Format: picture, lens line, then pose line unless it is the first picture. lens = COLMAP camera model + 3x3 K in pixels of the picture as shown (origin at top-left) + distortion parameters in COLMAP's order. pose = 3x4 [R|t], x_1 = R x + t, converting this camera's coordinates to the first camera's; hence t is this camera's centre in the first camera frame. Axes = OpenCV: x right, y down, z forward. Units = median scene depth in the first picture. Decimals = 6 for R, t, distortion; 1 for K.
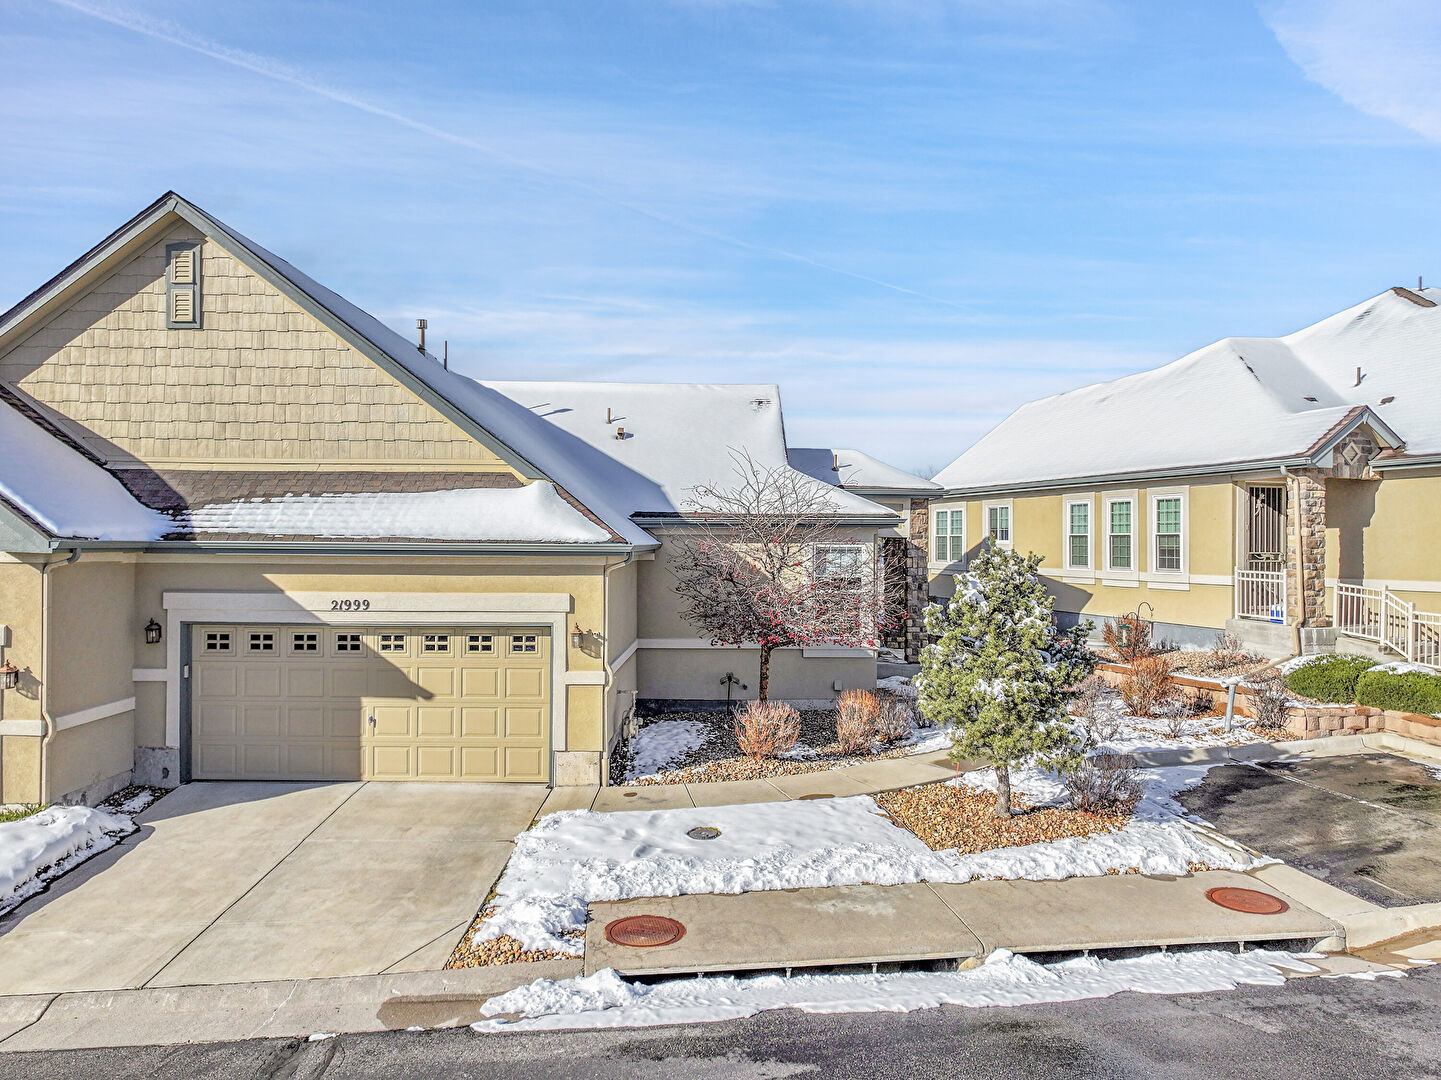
lens RADIAL K [[1011.6, 0, 721.4], [0, 1011.6, 534.9], [0, 0, 1]] dist [0.002061, 0.007824]
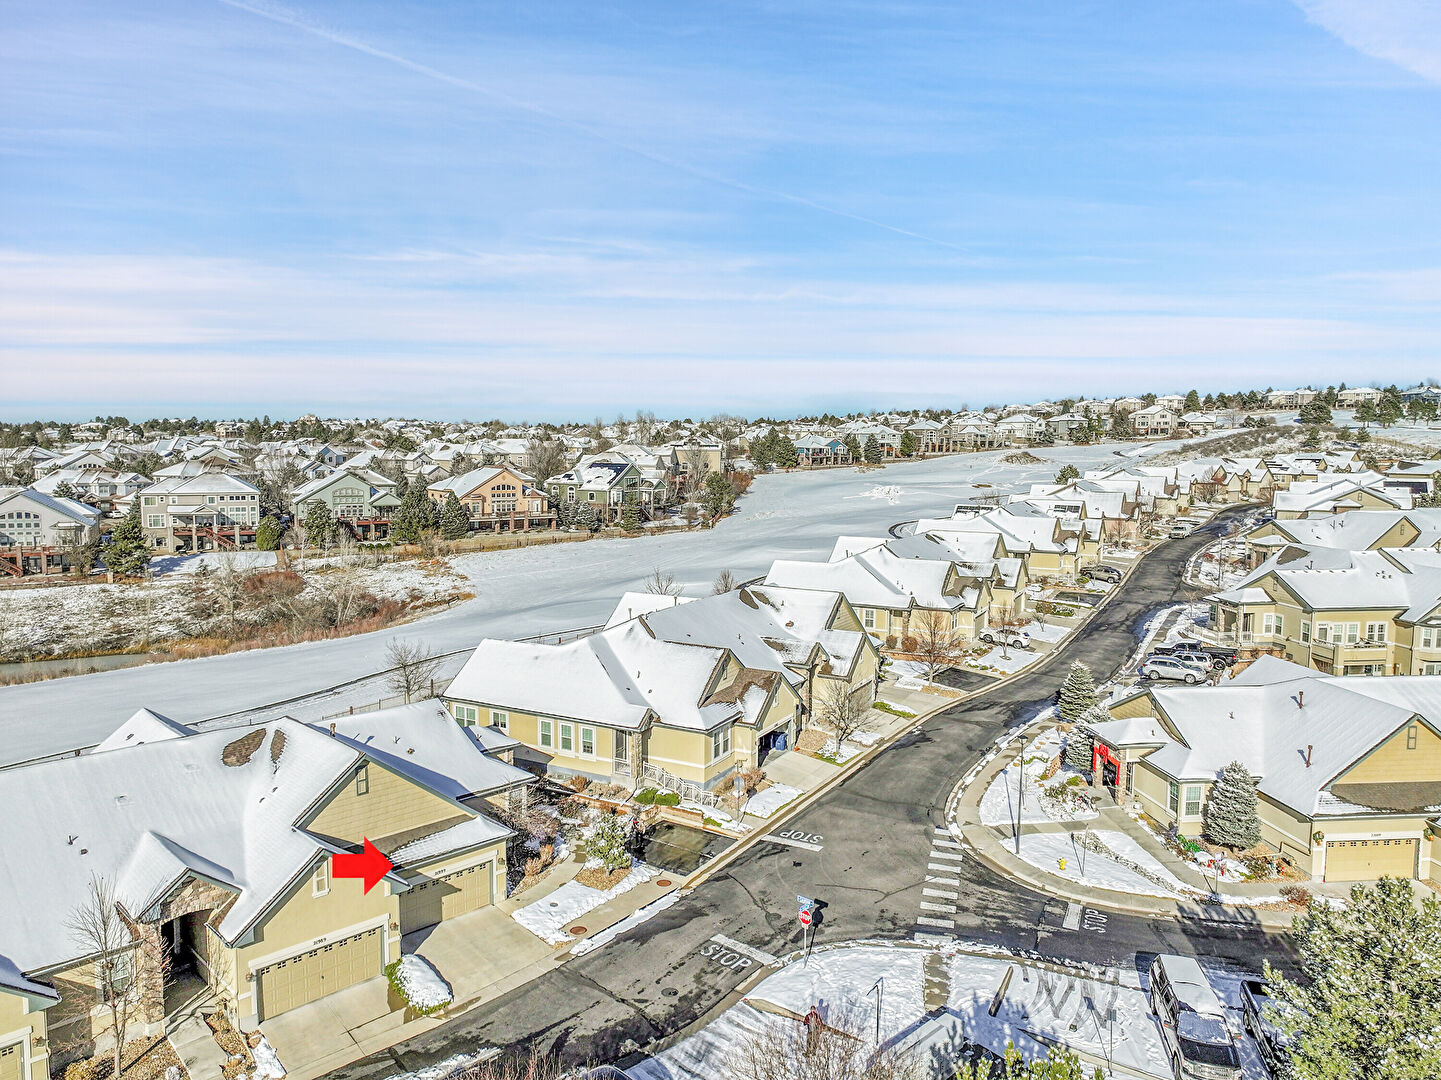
lens RADIAL K [[1005.8, 0, 726.4], [0, 1005.8, 543.2], [0, 0, 1]] dist [0.002622, 0.010546]
pose [[0.695183, -0.071077, 0.715311, -1.966582], [-0.008554, 0.994211, 0.107103, -1.338648], [-0.718782, -0.080574, 0.690550, -1.824136]]
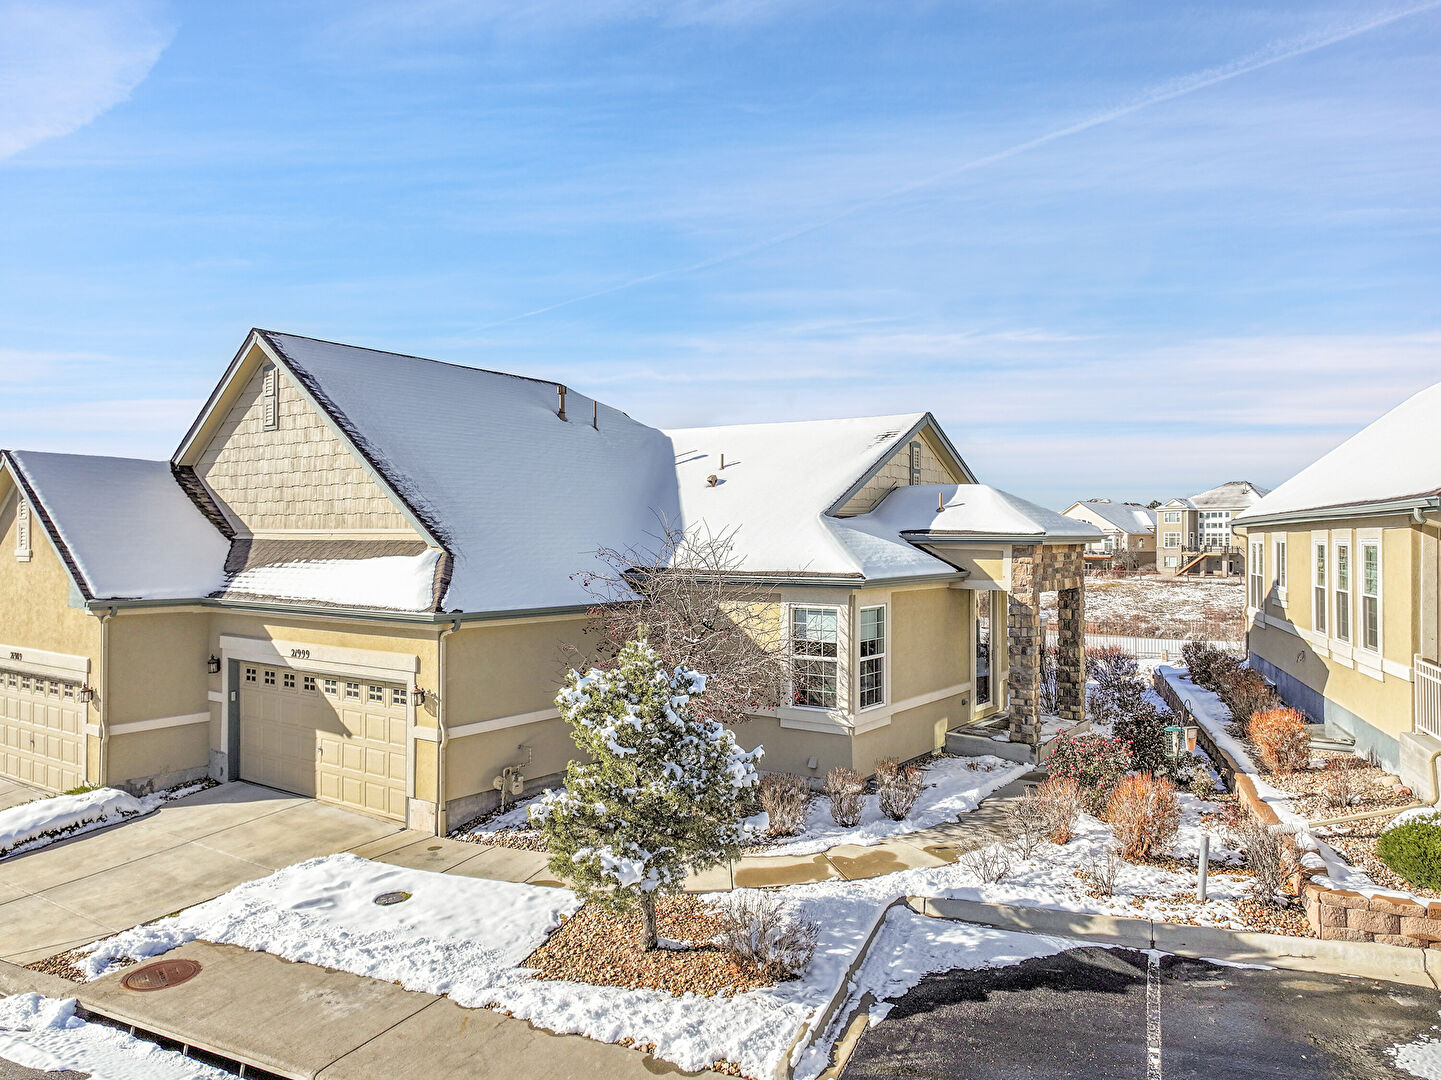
lens RADIAL K [[1011.6, 0, 721.4], [0, 1011.6, 534.9], [0, 0, 1]] dist [0.002061, 0.007824]
pose [[0.819394, -0.005595, -0.573204, 0.748942], [0.004807, 0.999984, -0.002890, -0.067857], [0.573211, -0.000387, 0.819408, 0.287112]]
